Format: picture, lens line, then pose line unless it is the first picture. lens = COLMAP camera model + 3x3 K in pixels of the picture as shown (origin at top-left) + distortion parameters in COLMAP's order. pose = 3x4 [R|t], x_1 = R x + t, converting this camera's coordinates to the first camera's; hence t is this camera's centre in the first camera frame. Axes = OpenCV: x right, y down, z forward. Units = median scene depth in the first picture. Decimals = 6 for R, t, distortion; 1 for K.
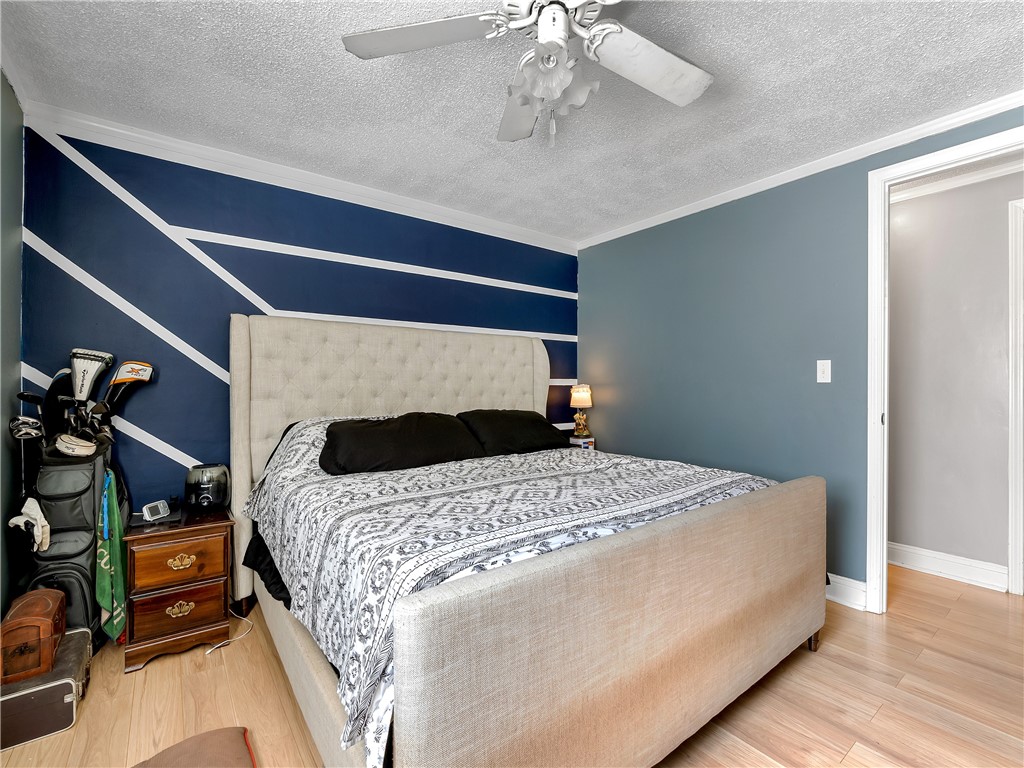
lens RADIAL K [[463.6, 0, 517.6], [0, 463.6, 381.9], [0, 0, 1]] dist [-0.007781, 0.001389]
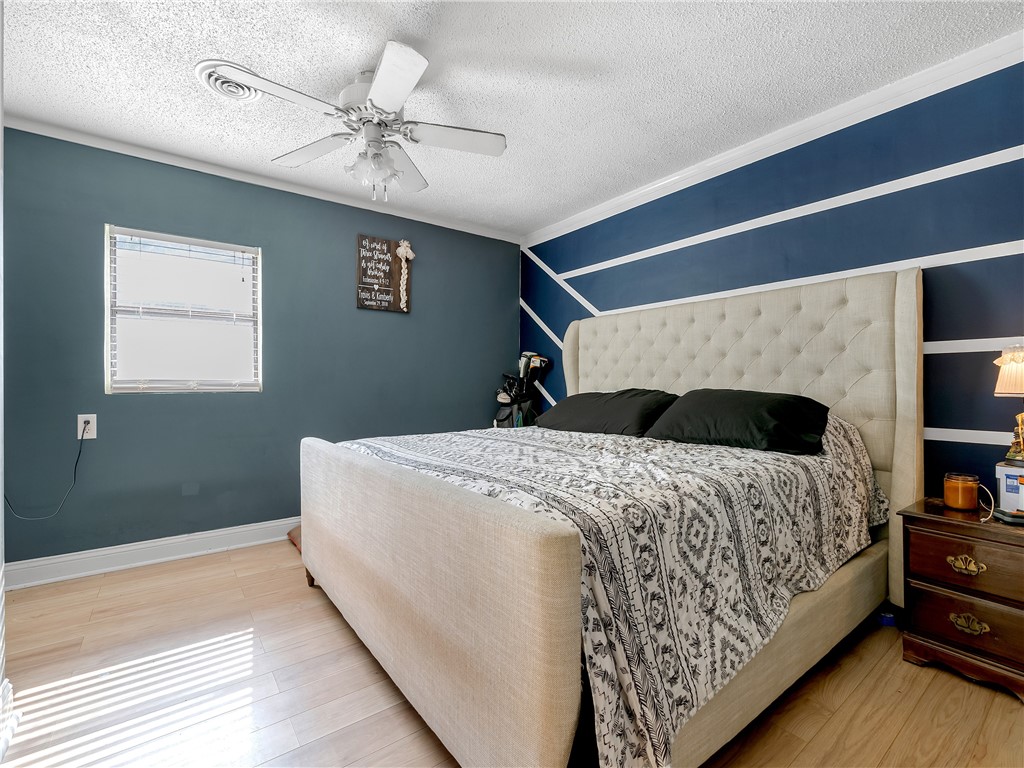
lens RADIAL K [[463.6, 0, 518.2], [0, 463.6, 386.1], [0, 0, 1]] dist [-0.007781, 0.001389]
pose [[0.008733, 0.001903, -0.999960, 0.839675], [0.006259, 0.999978, 0.001957, 0.057224], [0.999942, -0.006276, 0.008720, 0.744210]]
